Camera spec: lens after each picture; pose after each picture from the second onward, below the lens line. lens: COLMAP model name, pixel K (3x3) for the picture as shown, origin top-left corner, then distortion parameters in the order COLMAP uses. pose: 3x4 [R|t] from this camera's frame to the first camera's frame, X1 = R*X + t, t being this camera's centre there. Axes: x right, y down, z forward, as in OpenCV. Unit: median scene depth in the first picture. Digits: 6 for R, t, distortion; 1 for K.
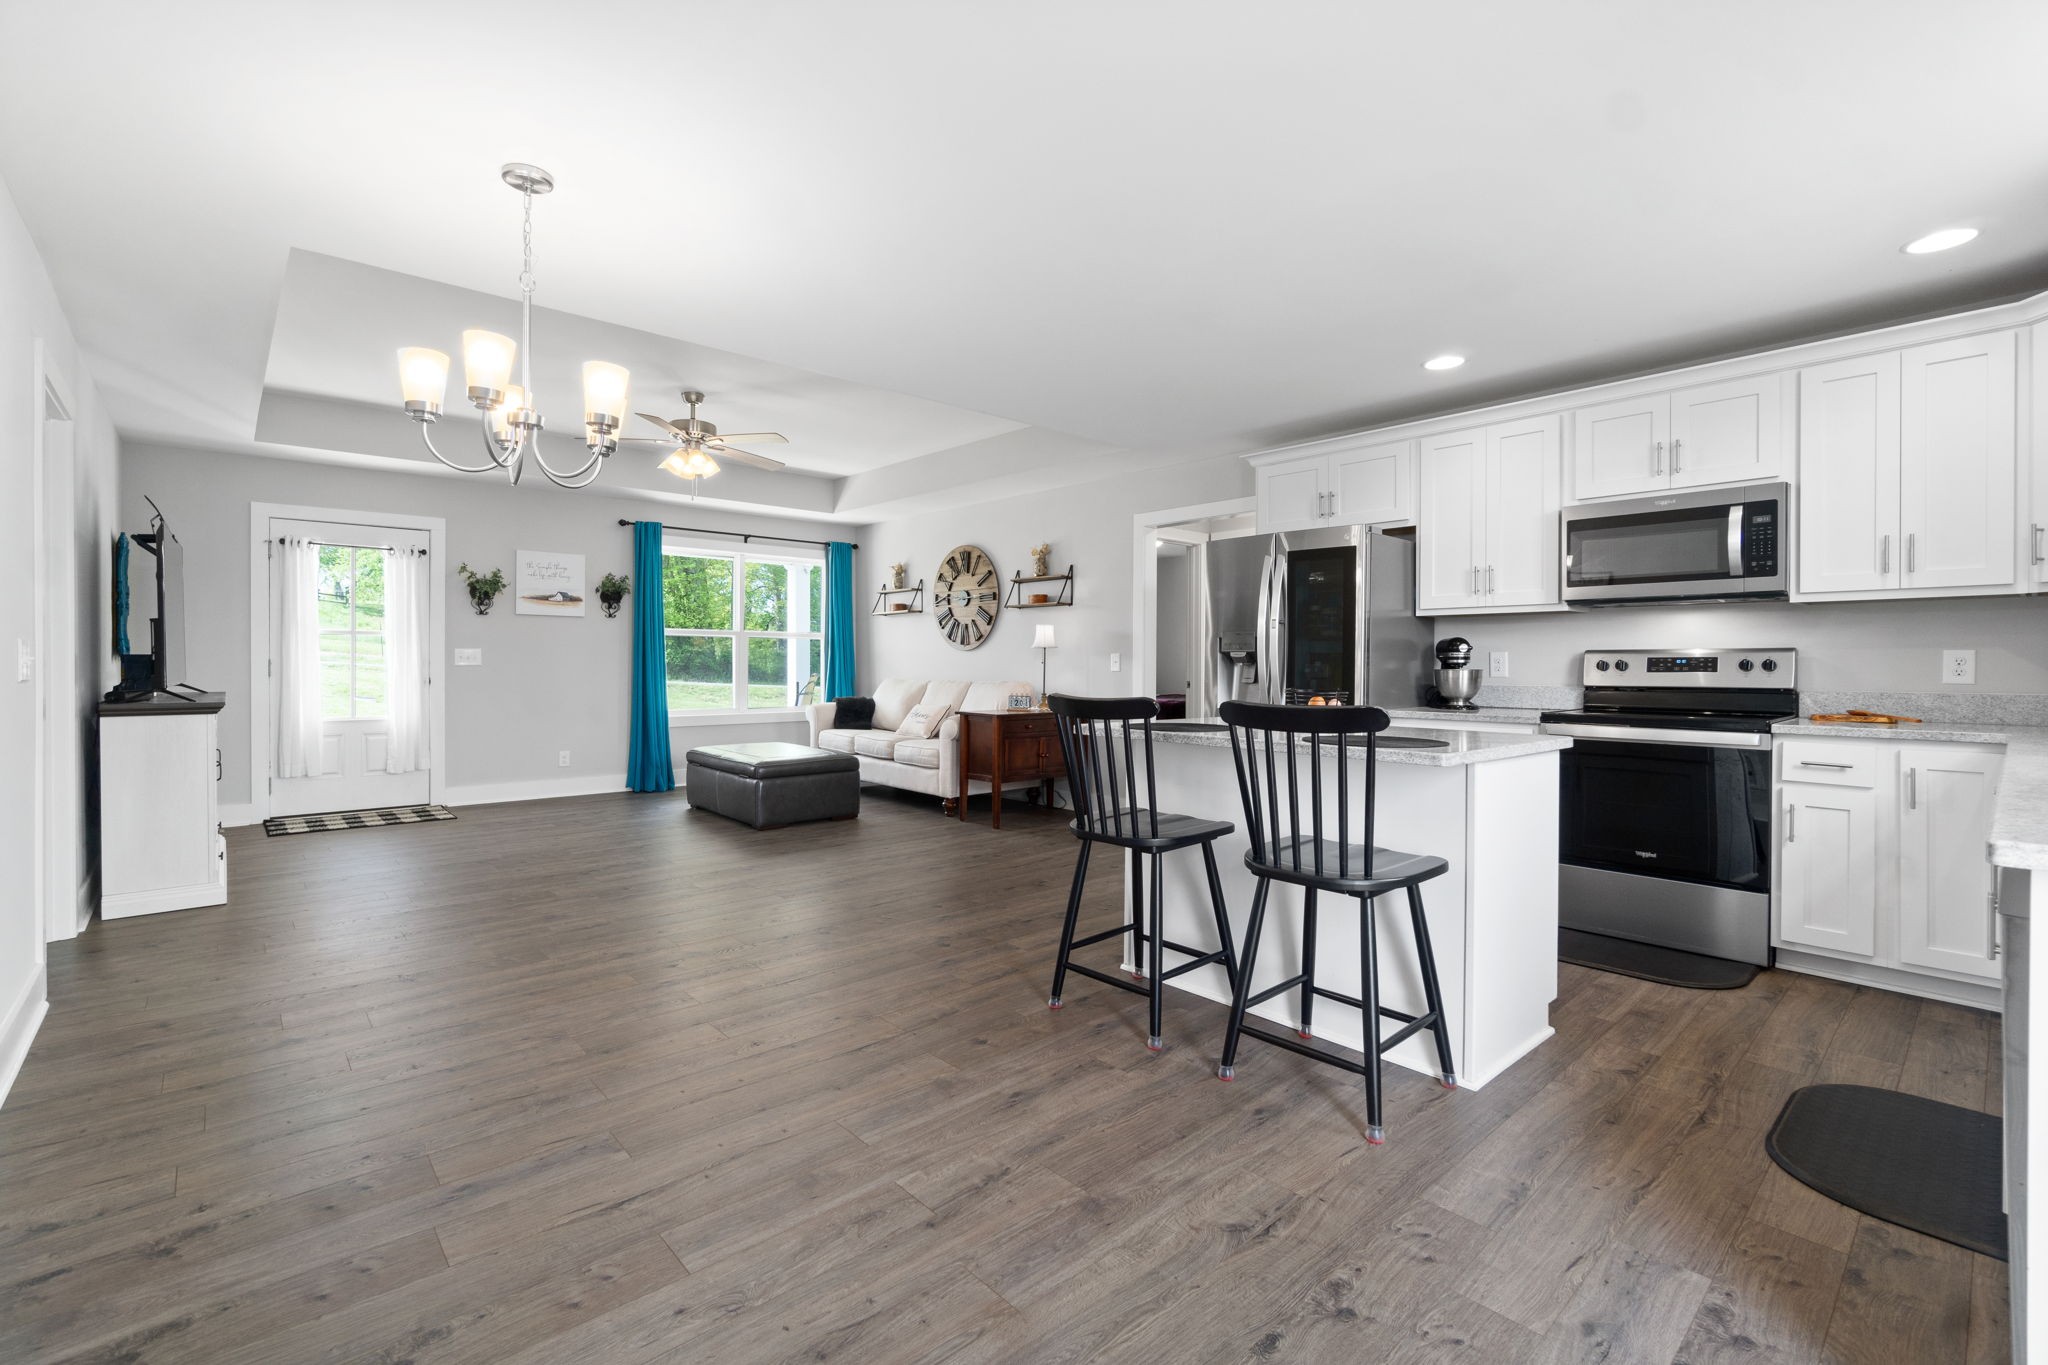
lens RADIAL K [[919.1, 0, 1028.7], [0, 919.1, 663.2], [0, 0, 1]] dist [-0.002018, 0.001368]
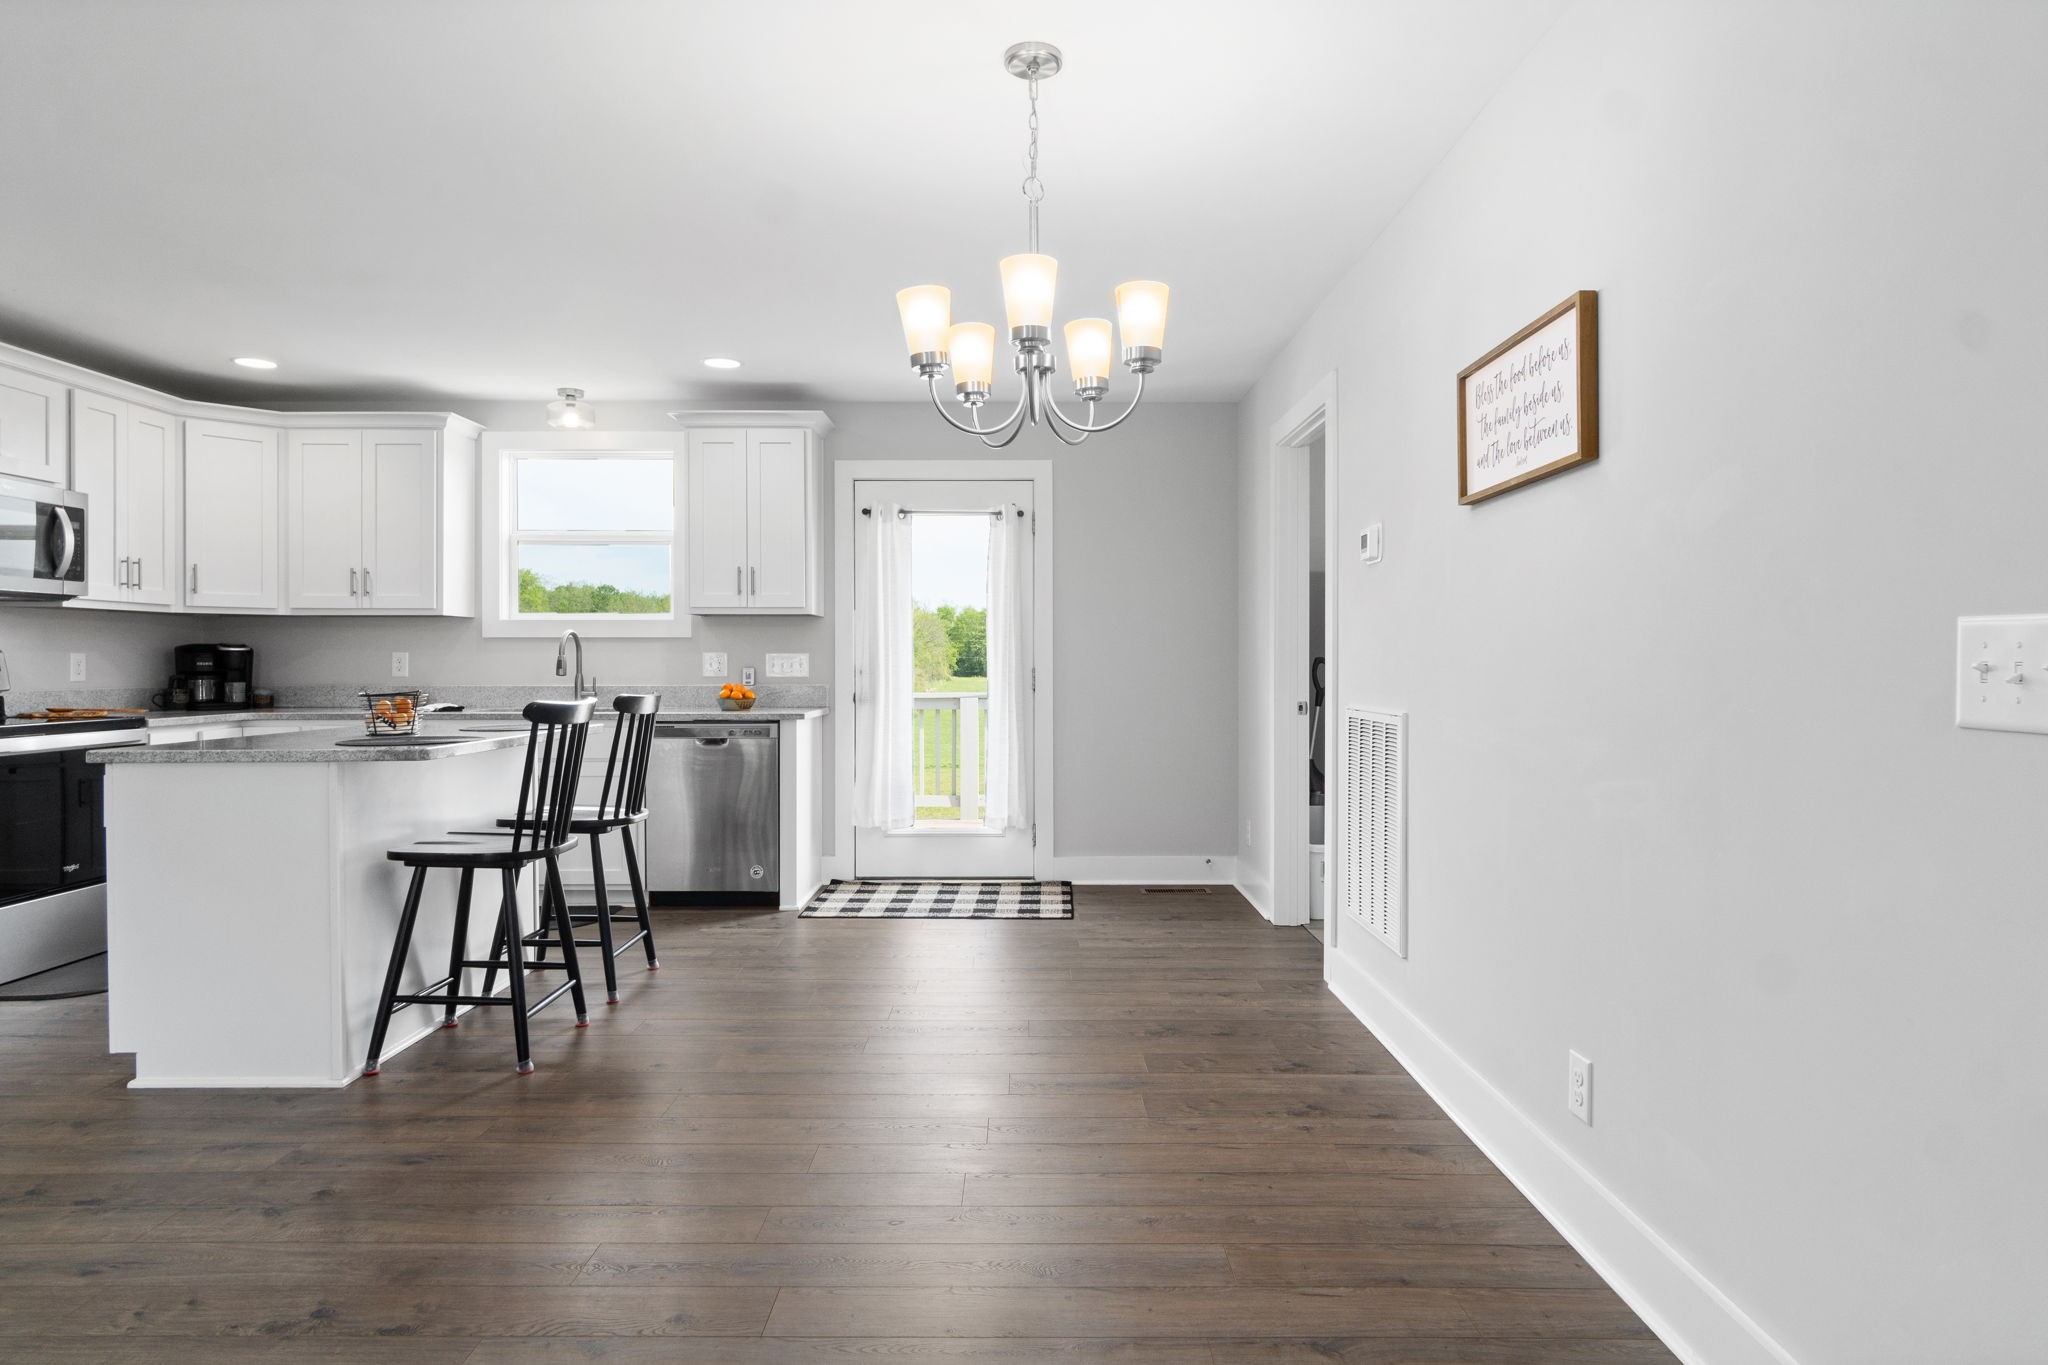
lens RADIAL K [[1184.9, 0, 1051.9], [0, 1184.9, 664.4], [0, 0, 1]] dist [0.001100, -0.002750]
pose [[-0.758670, -0.004327, 0.651461, -0.716465], [-0.001186, 0.999985, 0.005260, -0.005029], [-0.651474, 0.003218, -0.758664, 1.031298]]
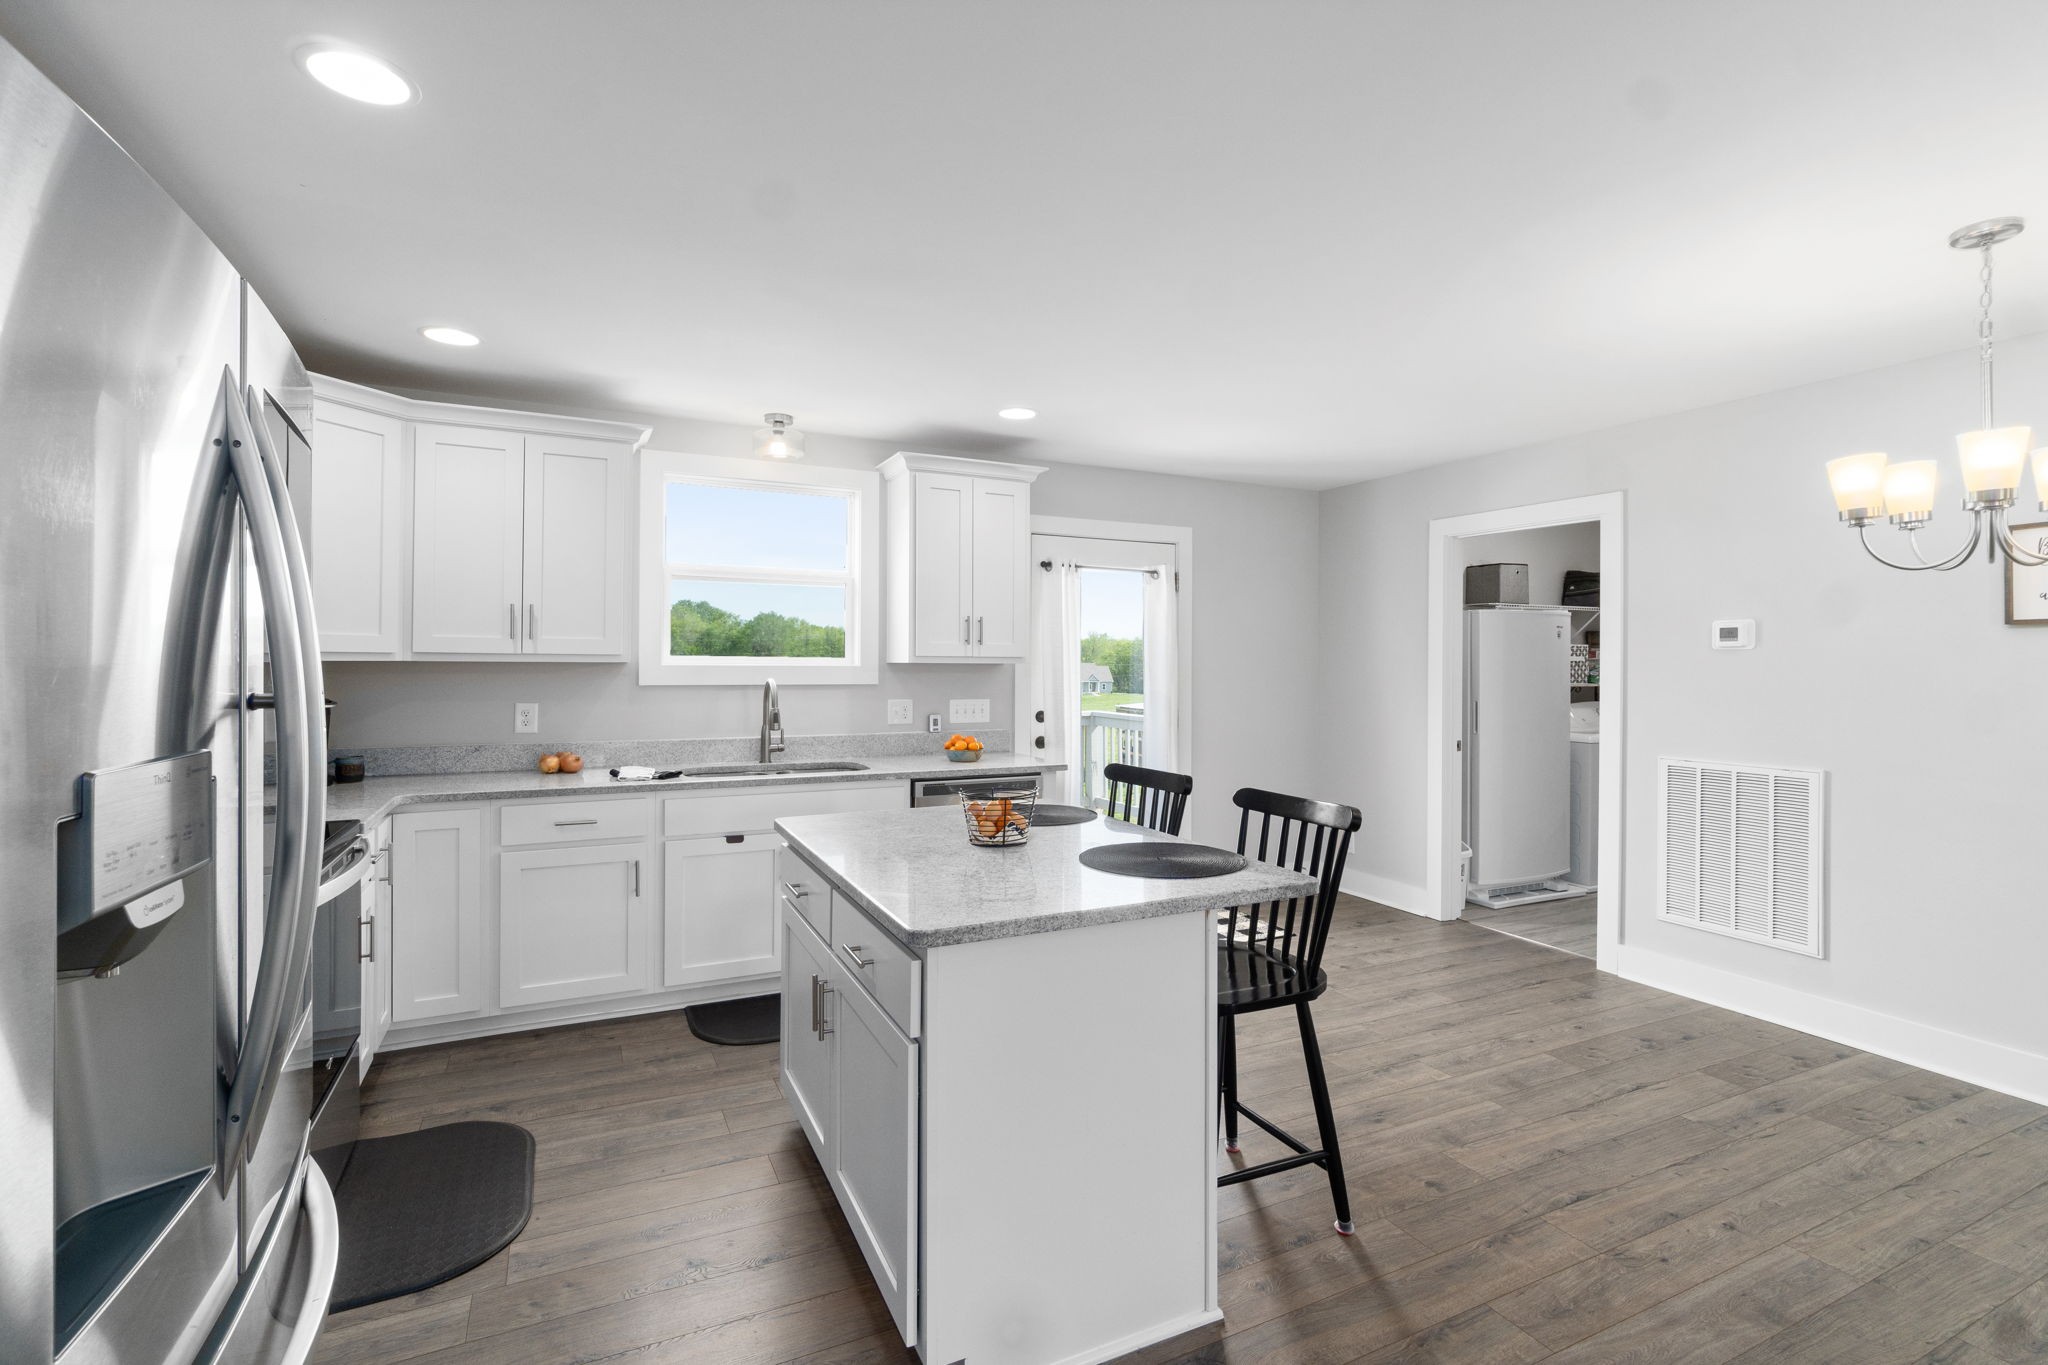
lens RADIAL K [[919.1, 0, 1064.8], [0, 919.1, 661.1], [0, 0, 1]] dist [-0.002018, 0.001368]
pose [[-0.967199, -0.006538, 0.253935, 0.043371], [-0.007183, 0.999973, -0.001613, -0.055107], [-0.253918, -0.003384, -0.967220, 1.209632]]
